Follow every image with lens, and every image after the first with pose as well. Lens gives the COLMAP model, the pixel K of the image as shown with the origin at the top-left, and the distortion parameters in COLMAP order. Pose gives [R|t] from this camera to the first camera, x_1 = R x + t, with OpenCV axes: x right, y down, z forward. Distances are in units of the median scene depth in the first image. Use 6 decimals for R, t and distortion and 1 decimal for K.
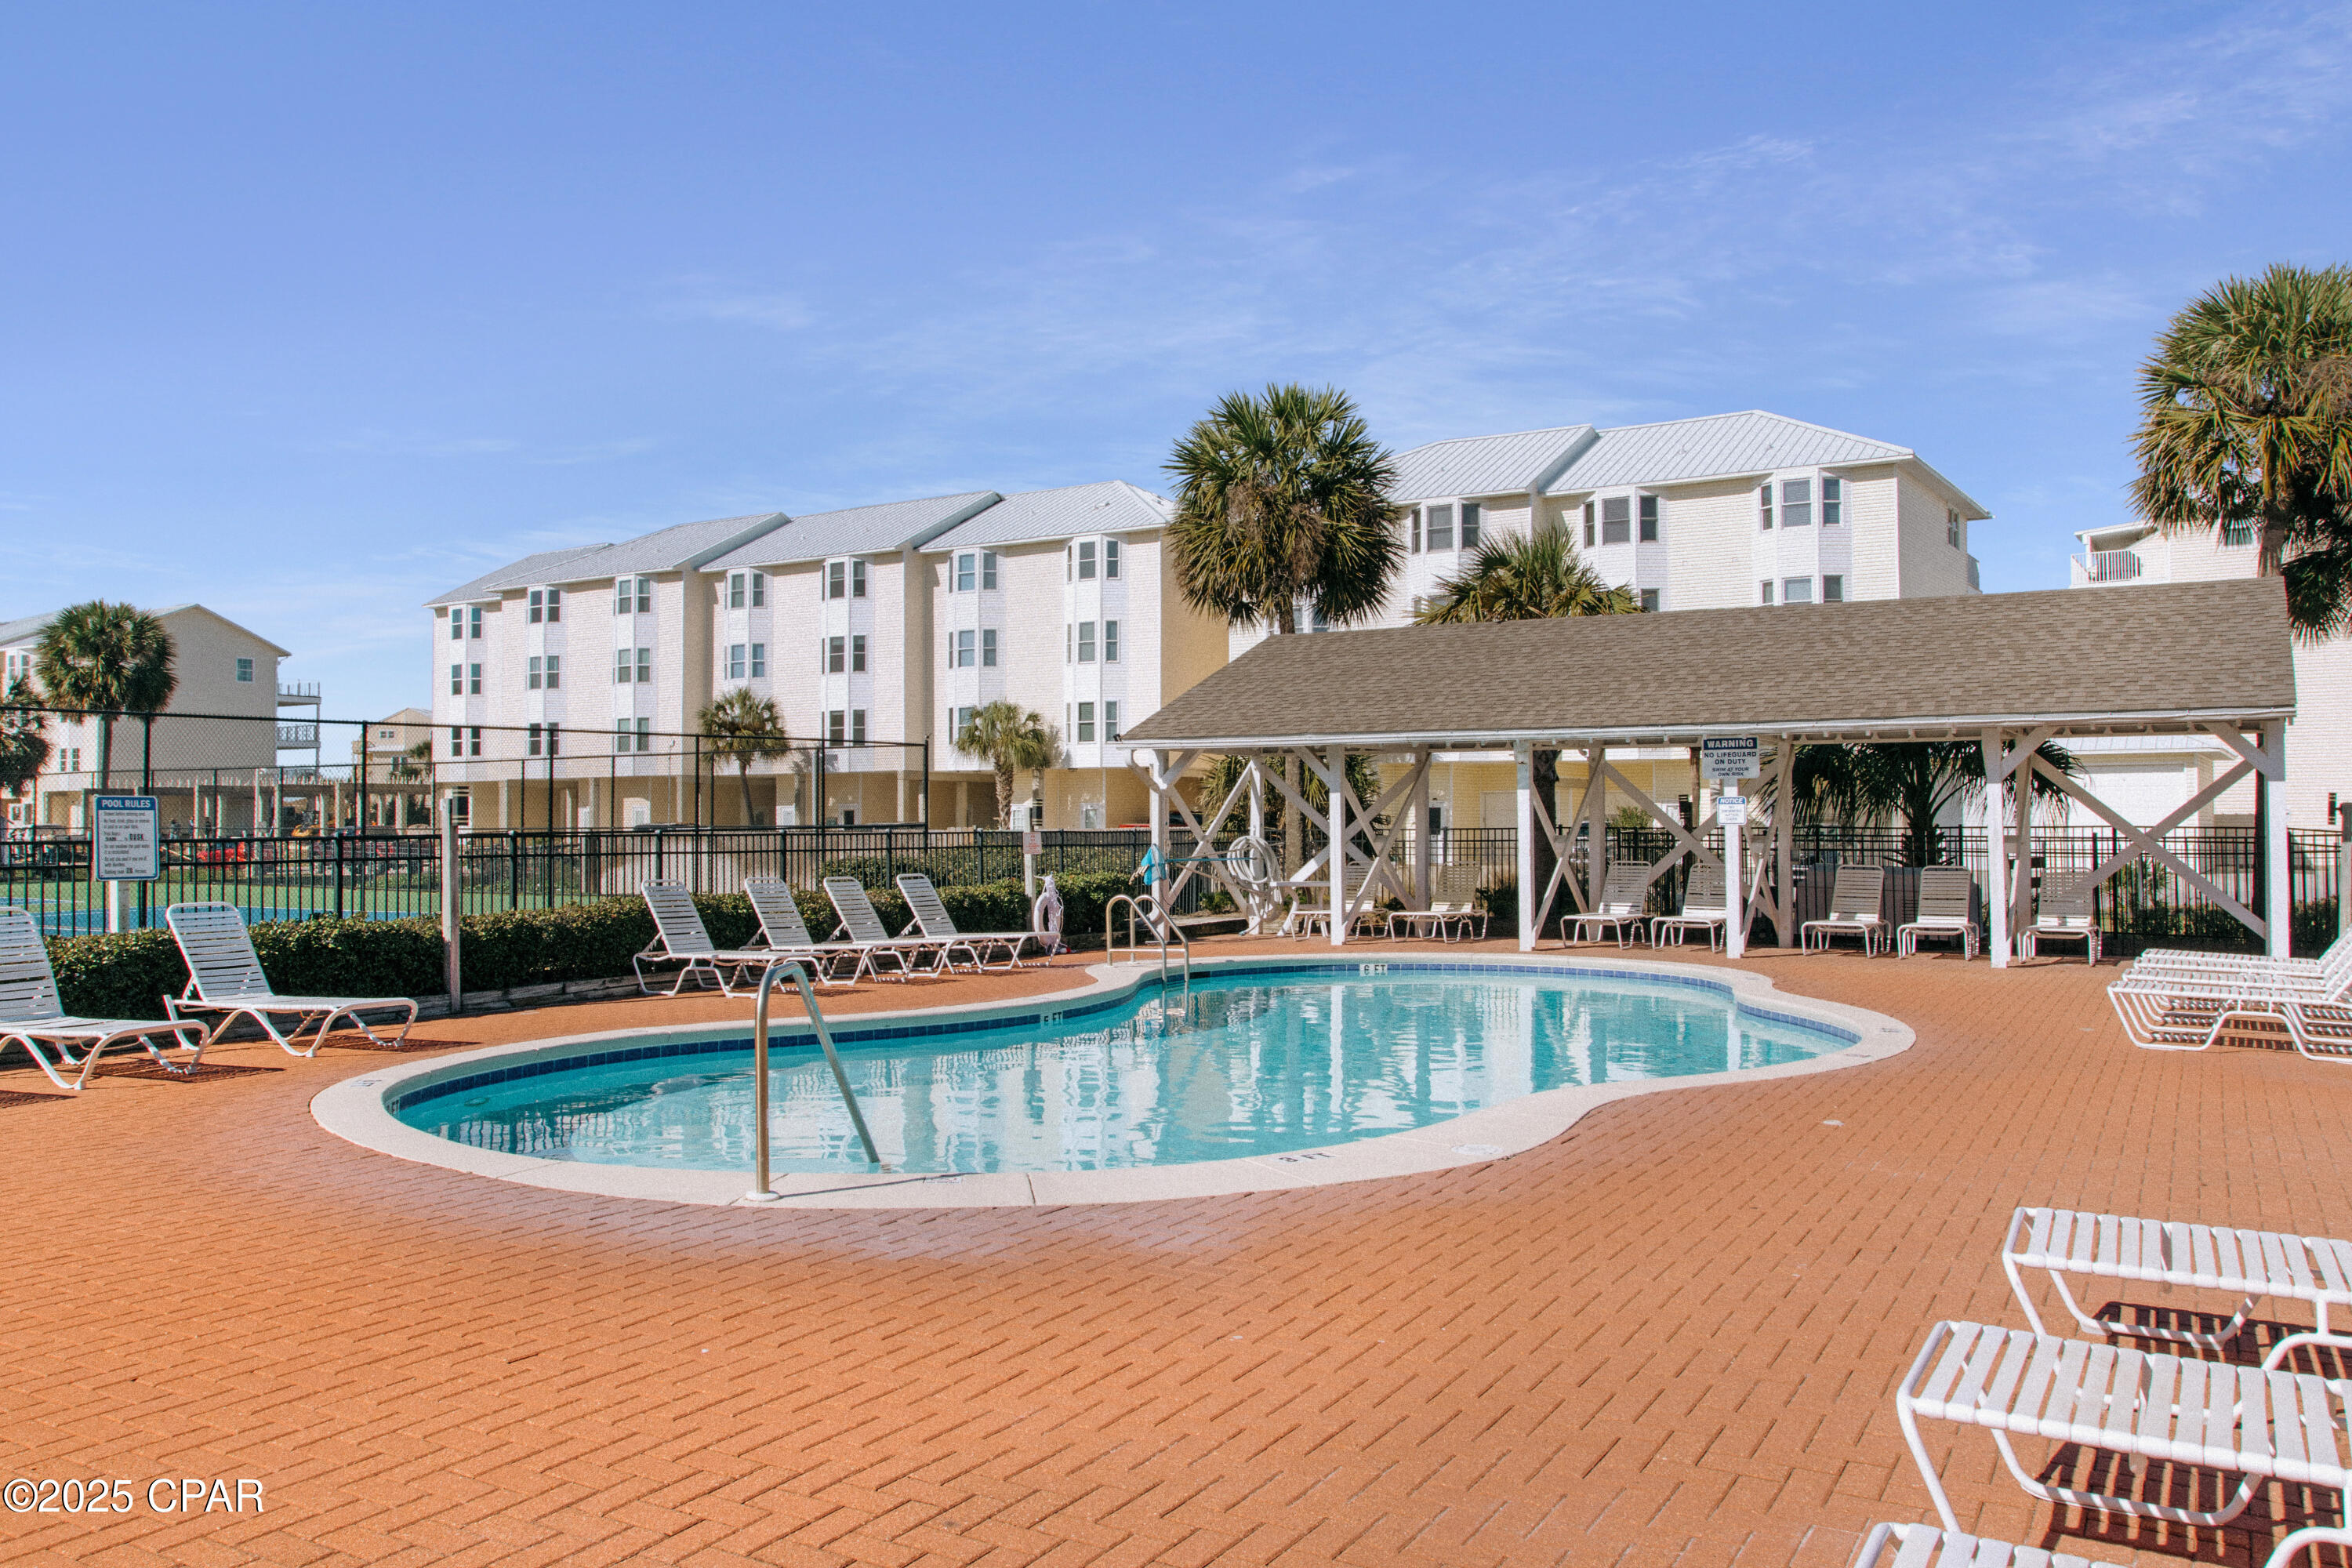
lens RADIAL K [[1913.5, 0, 1176.0], [0, 1913.5, 784.0], [0, 0, 1]] dist [-0.049097, -0.001169]
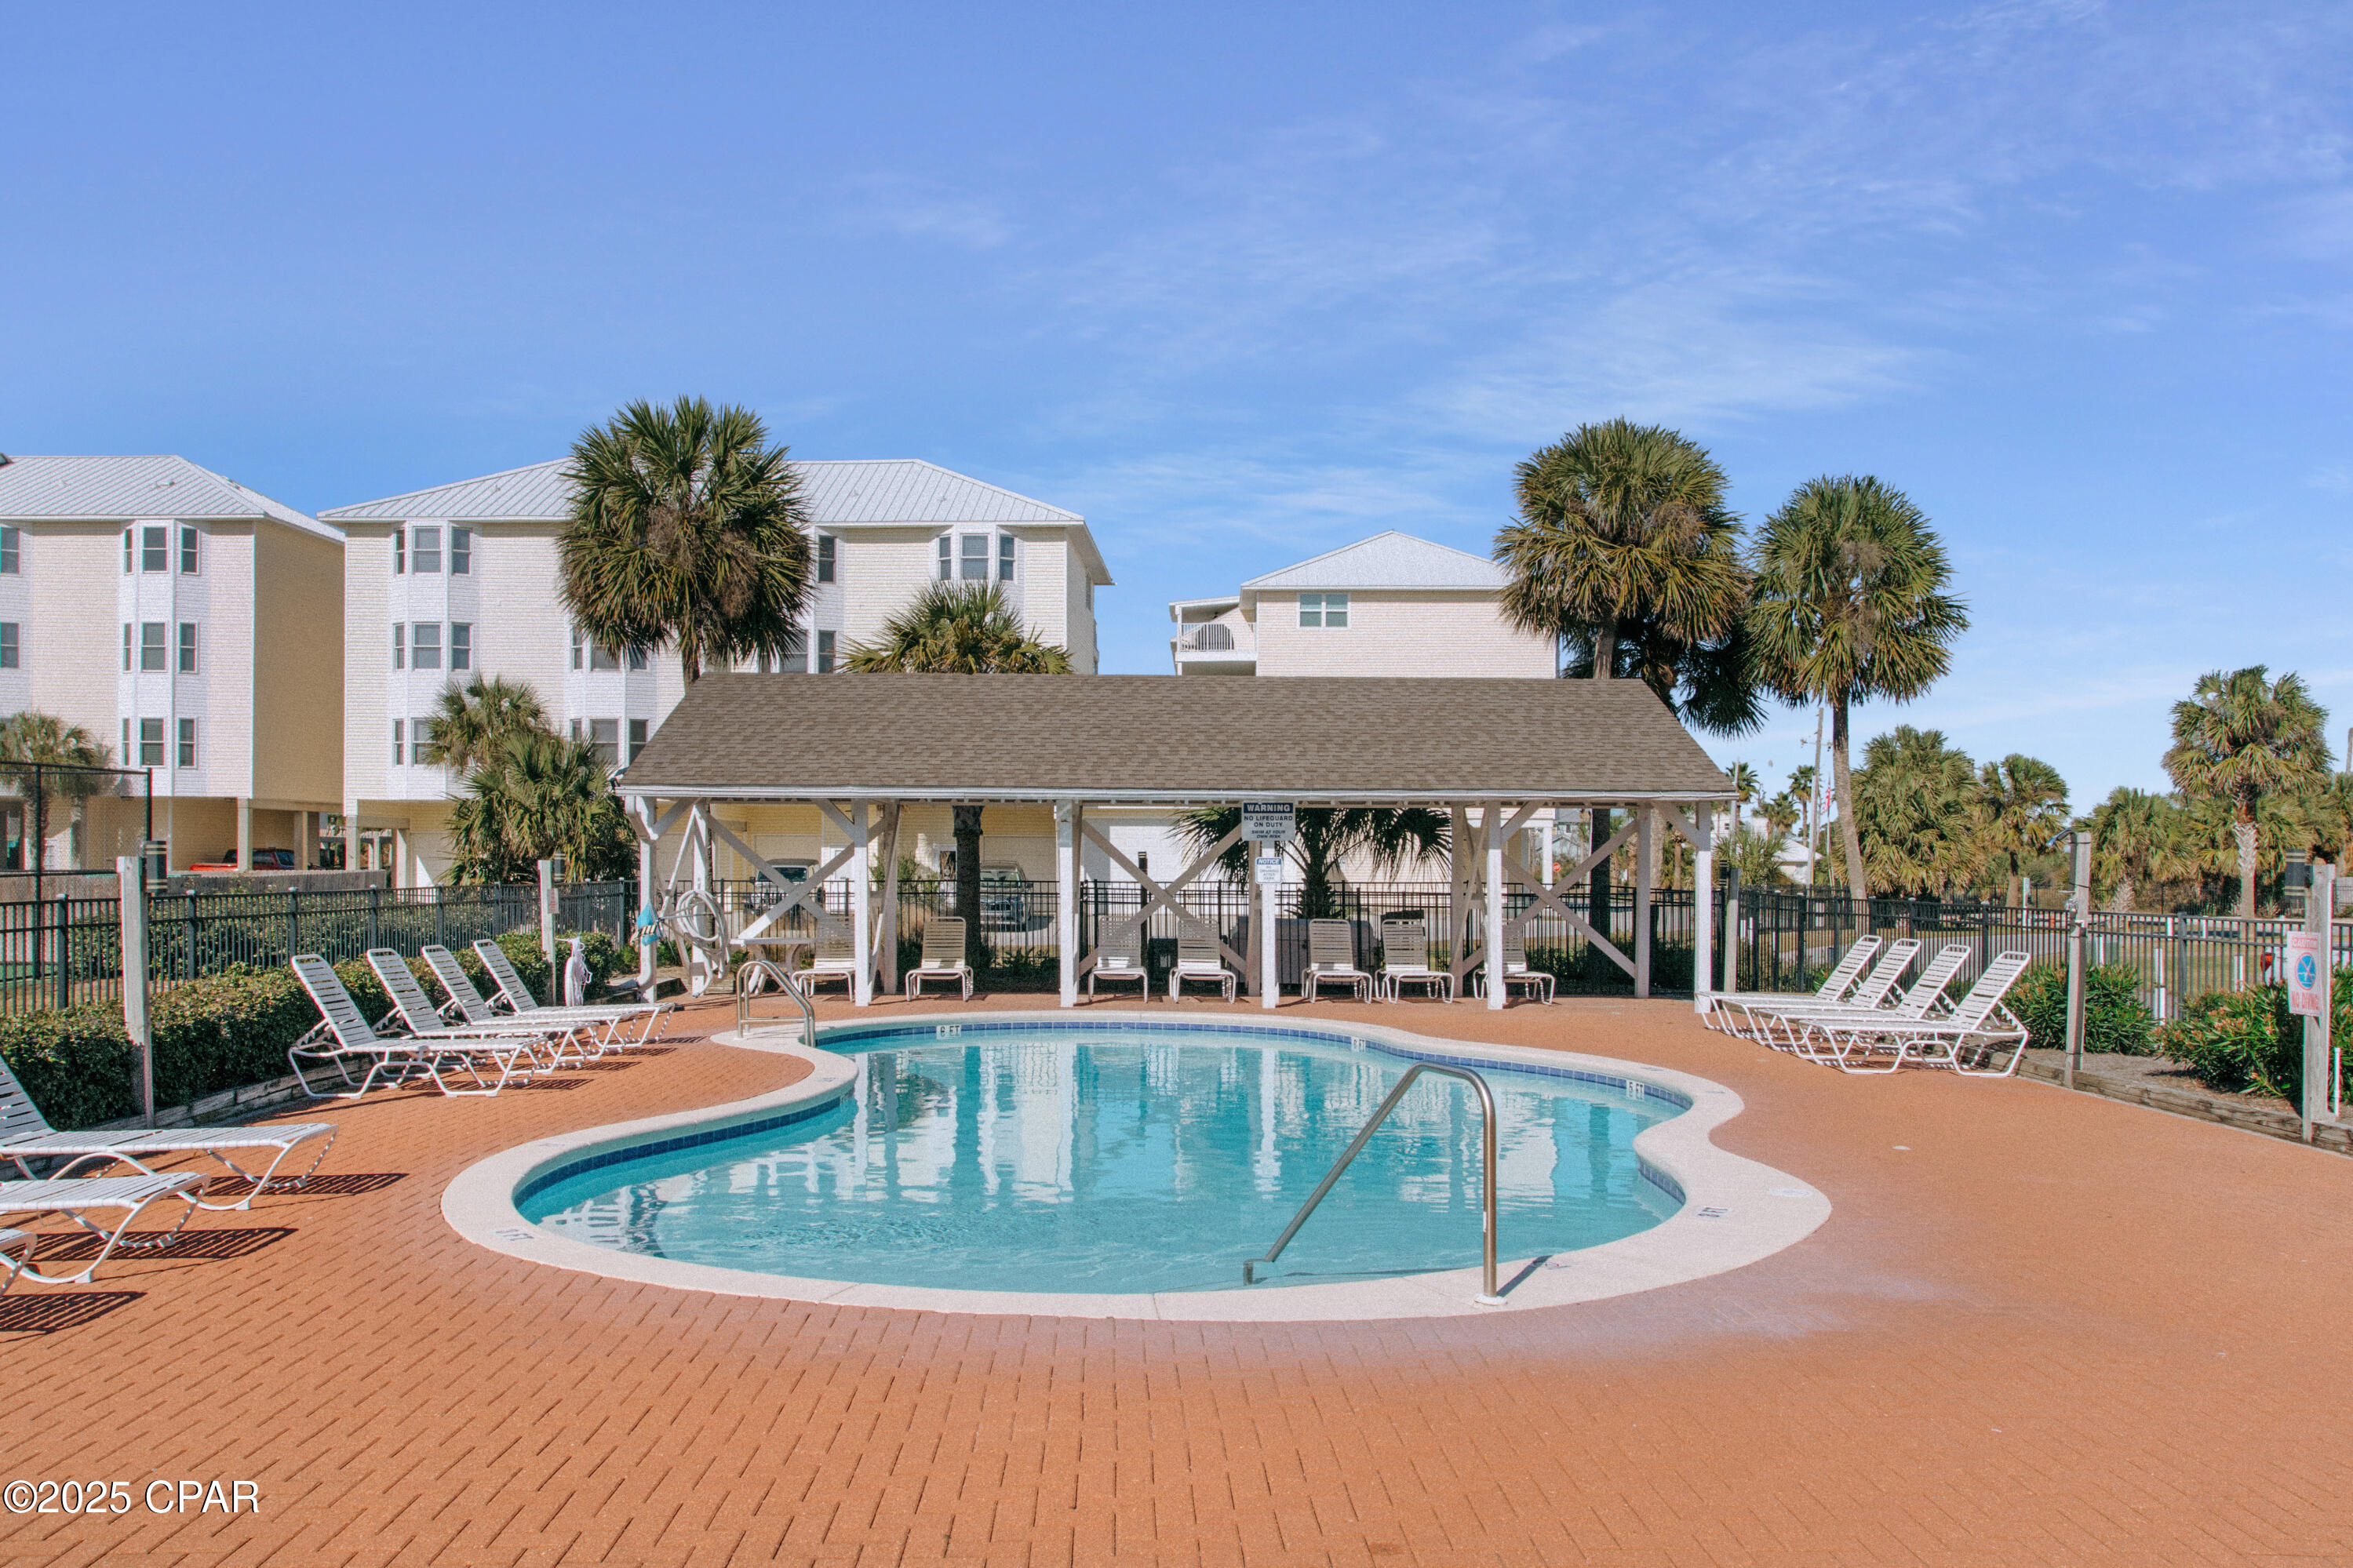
lens RADIAL K [[1924.2, 0, 1173.6], [0, 1924.2, 862.9], [0, 0, 1]] dist [-0.004437, -0.000474]
pose [[0.867784, 0.013630, 0.496754, -0.089041], [-0.021859, 0.999703, 0.010756, 0.001836], [-0.496460, -0.020193, 0.867825, 0.054352]]
